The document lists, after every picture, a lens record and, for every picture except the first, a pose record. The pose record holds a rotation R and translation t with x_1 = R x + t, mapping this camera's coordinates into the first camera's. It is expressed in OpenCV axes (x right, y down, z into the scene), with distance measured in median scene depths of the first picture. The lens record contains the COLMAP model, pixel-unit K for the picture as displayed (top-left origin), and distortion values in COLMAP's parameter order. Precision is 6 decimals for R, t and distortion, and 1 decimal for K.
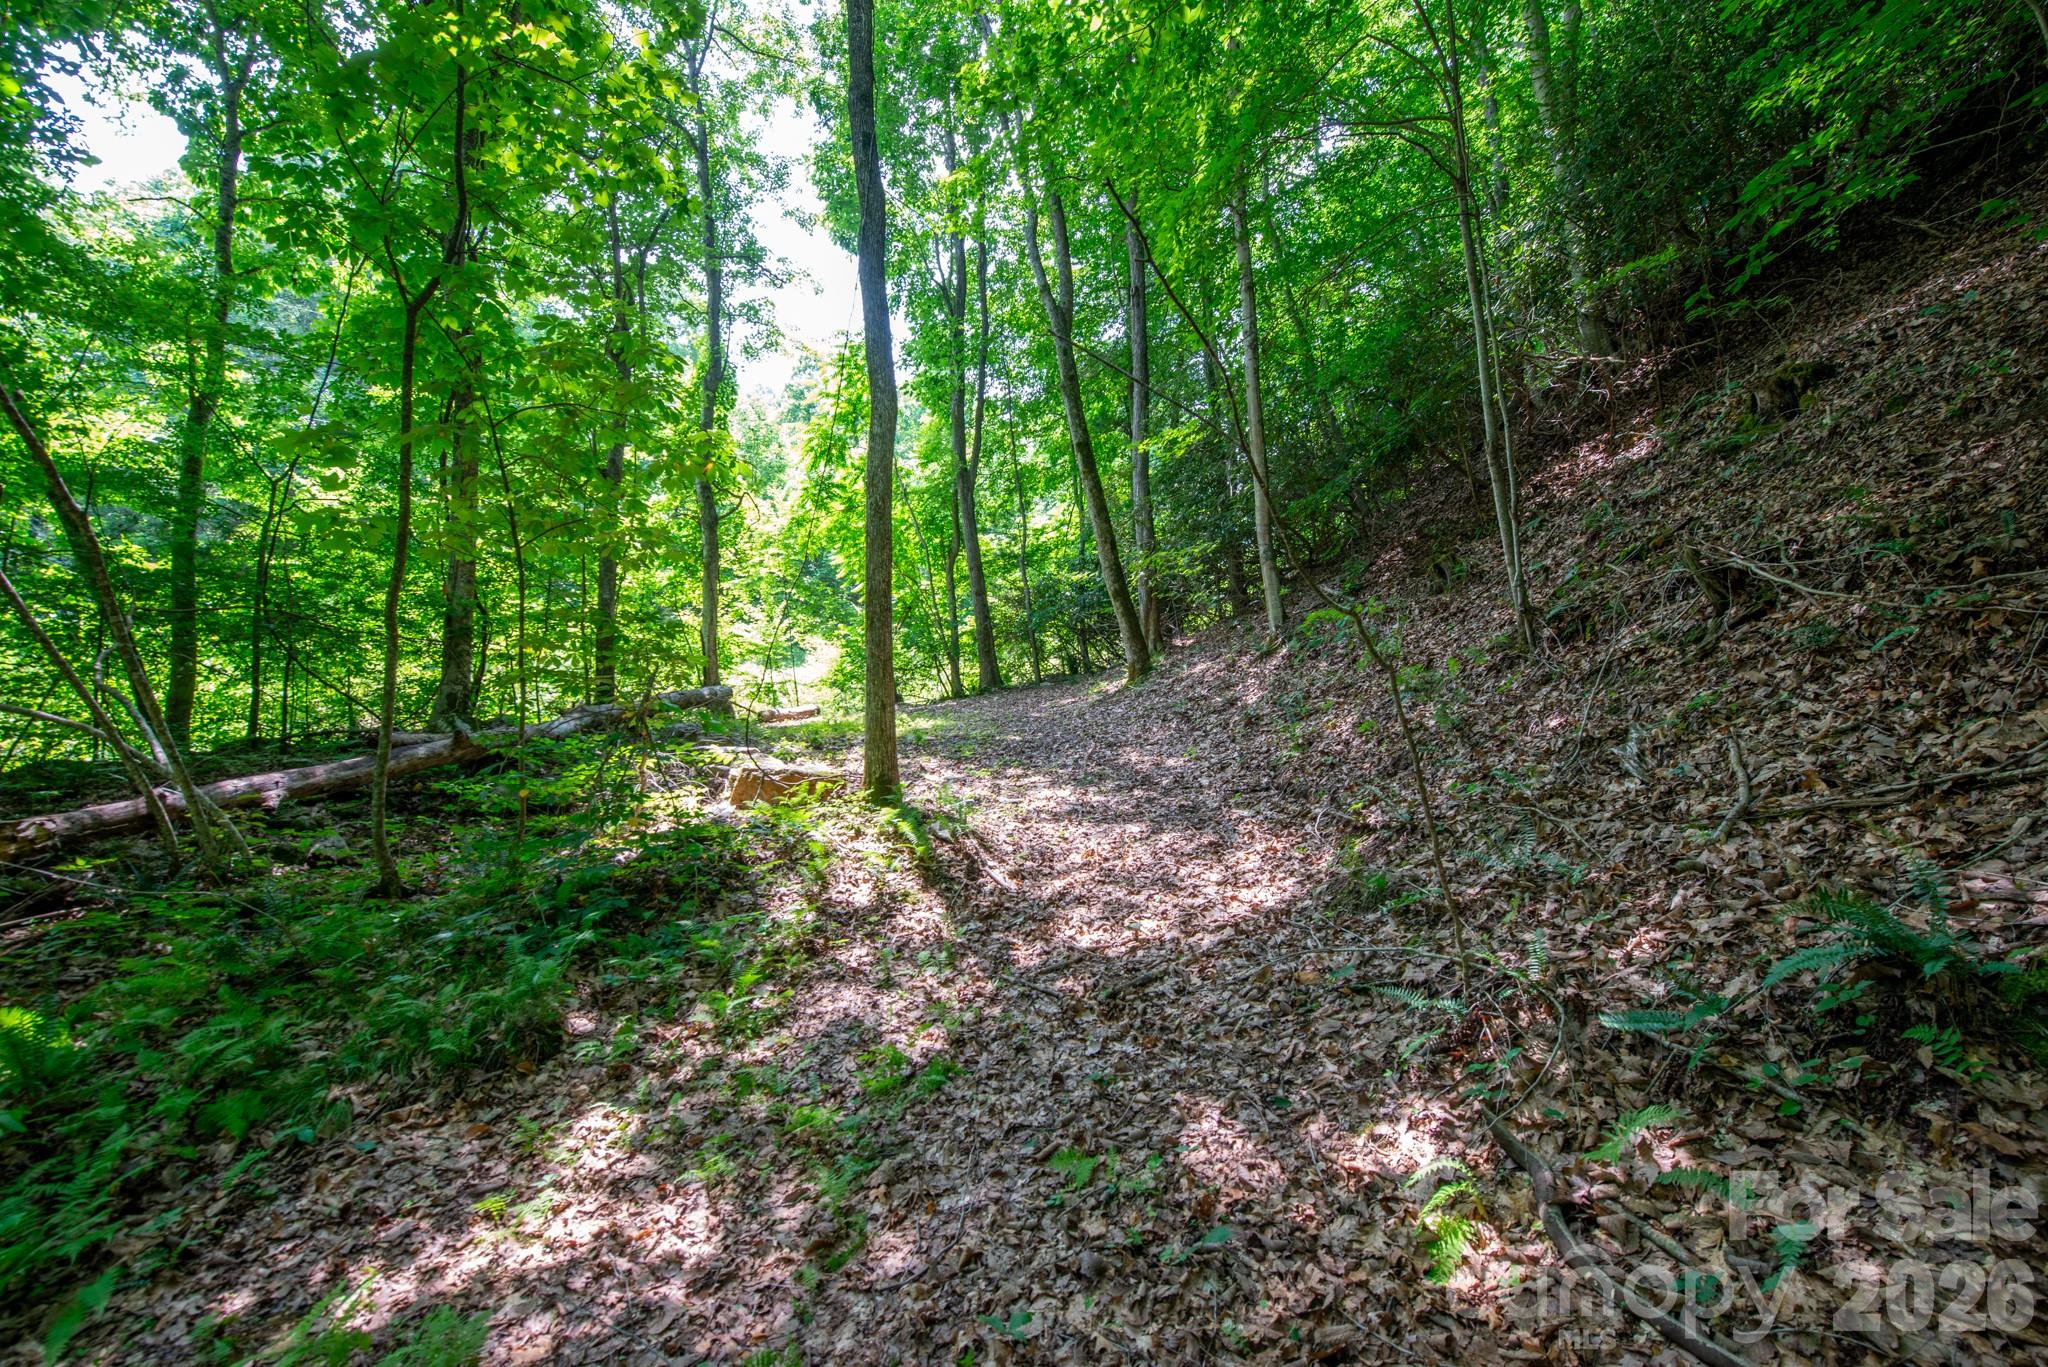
lens RADIAL K [[839.8, 0, 1037.8], [0, 839.8, 679.5], [0, 0, 1]] dist [0.001069, -0.007300]
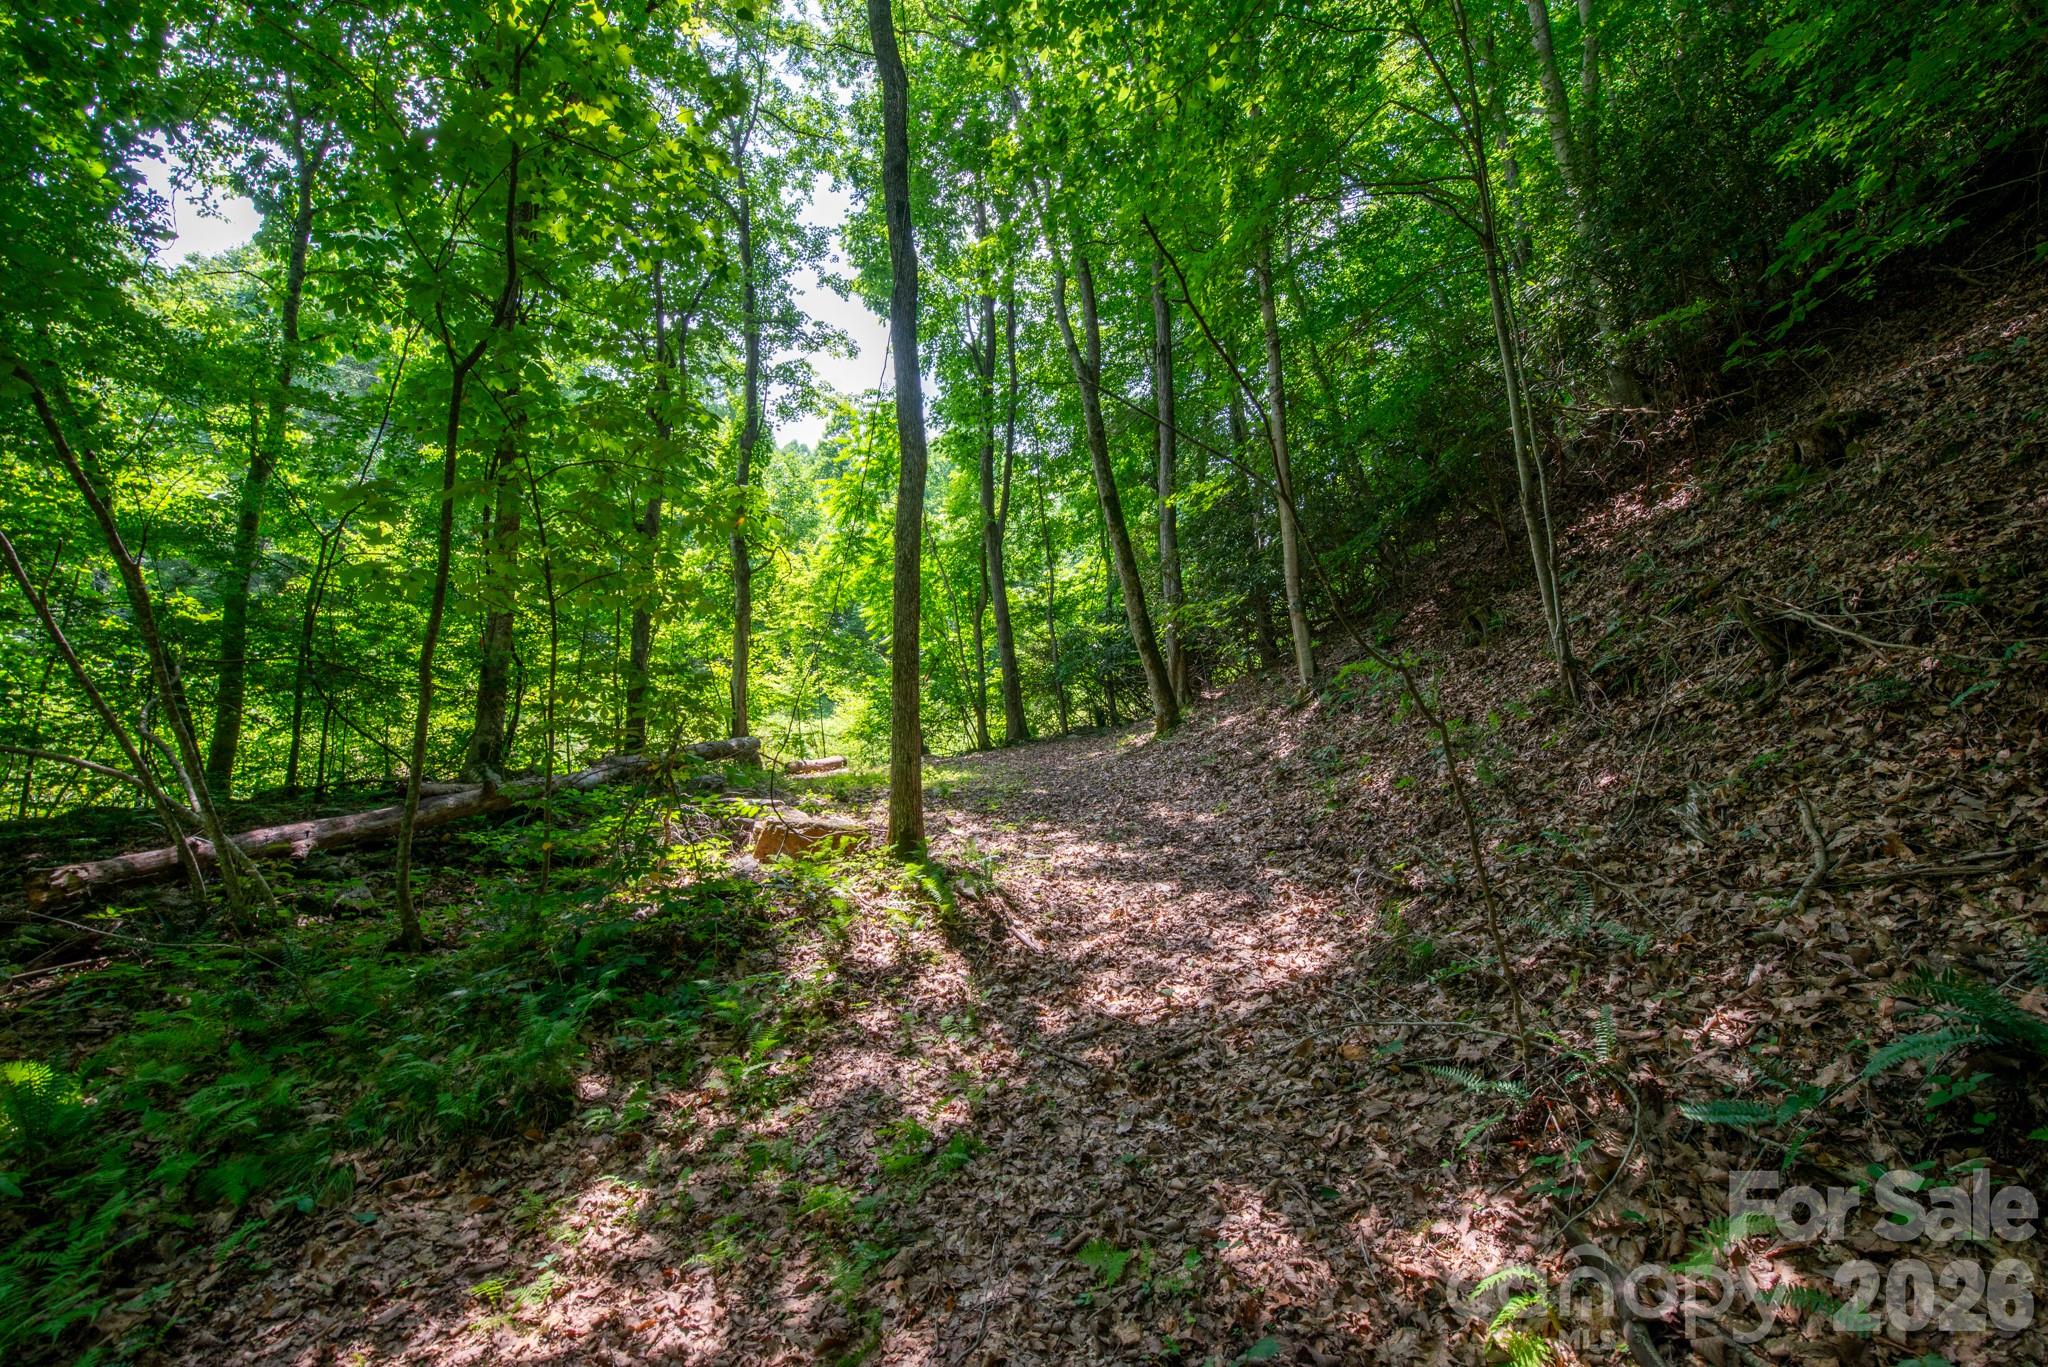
lens RADIAL K [[839.8, 0, 1037.8], [0, 839.8, 679.5], [0, 0, 1]] dist [0.001069, -0.007300]
pose [[0.999490, 0.001986, -0.031886, -0.000986], [-0.003938, 0.998112, -0.061299, -0.001770], [0.031704, 0.061393, 0.997610, 0.013304]]
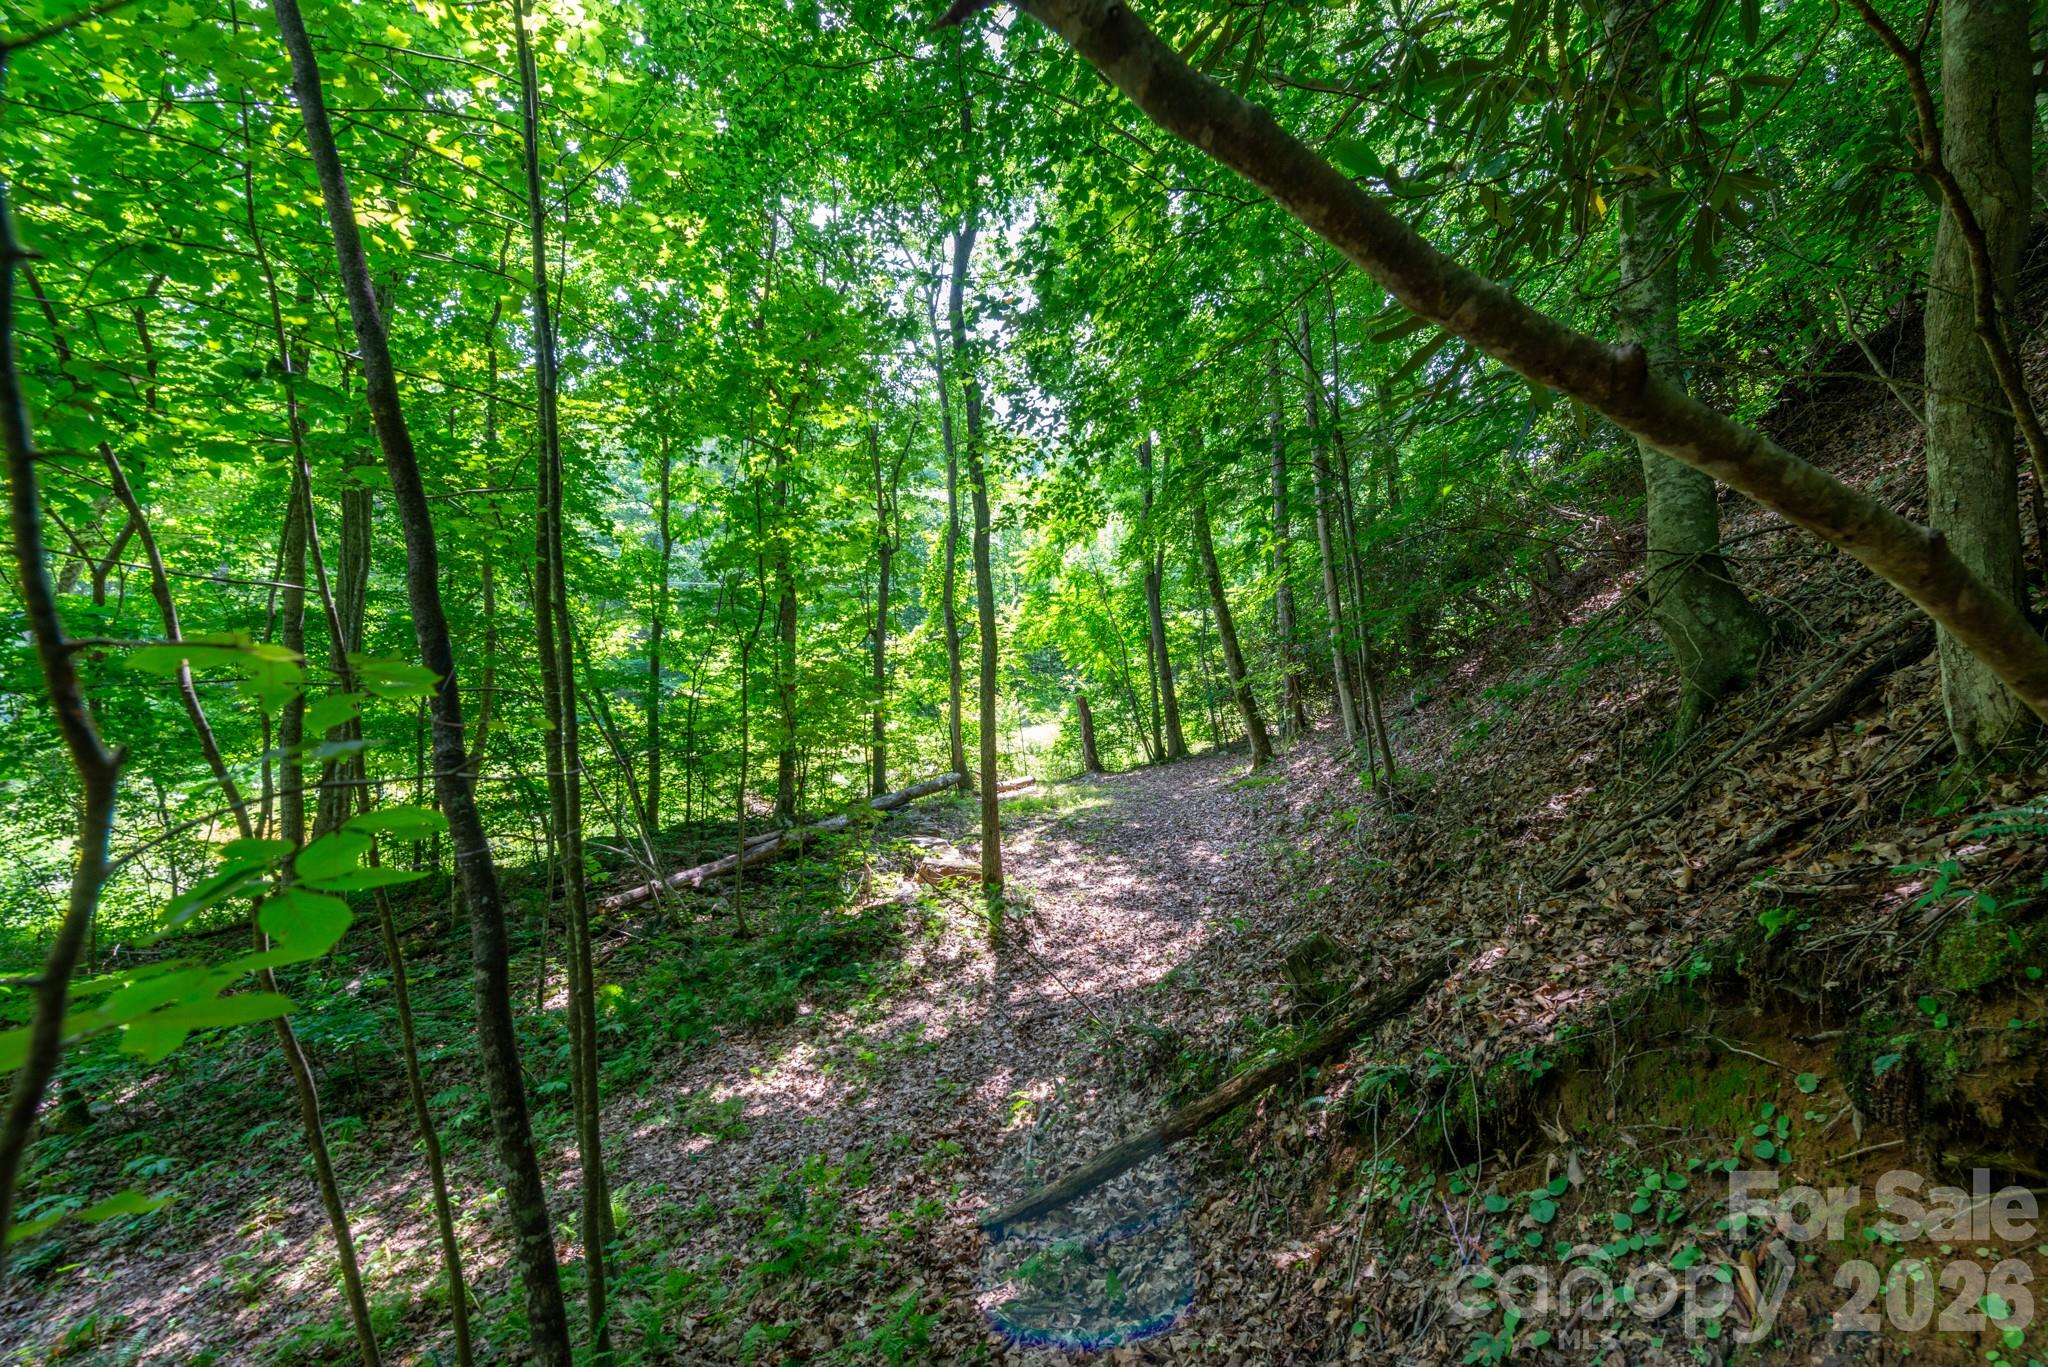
lens RADIAL K [[815.2, 0, 1029.9], [0, 815.2, 677.3], [0, 0, 1]] dist [0.007053, -0.002631]
pose [[0.935698, -0.045310, -0.349881, 0.501923], [0.037566, 0.998876, -0.028892, -0.240271], [0.350797, 0.013890, 0.936349, -0.520959]]
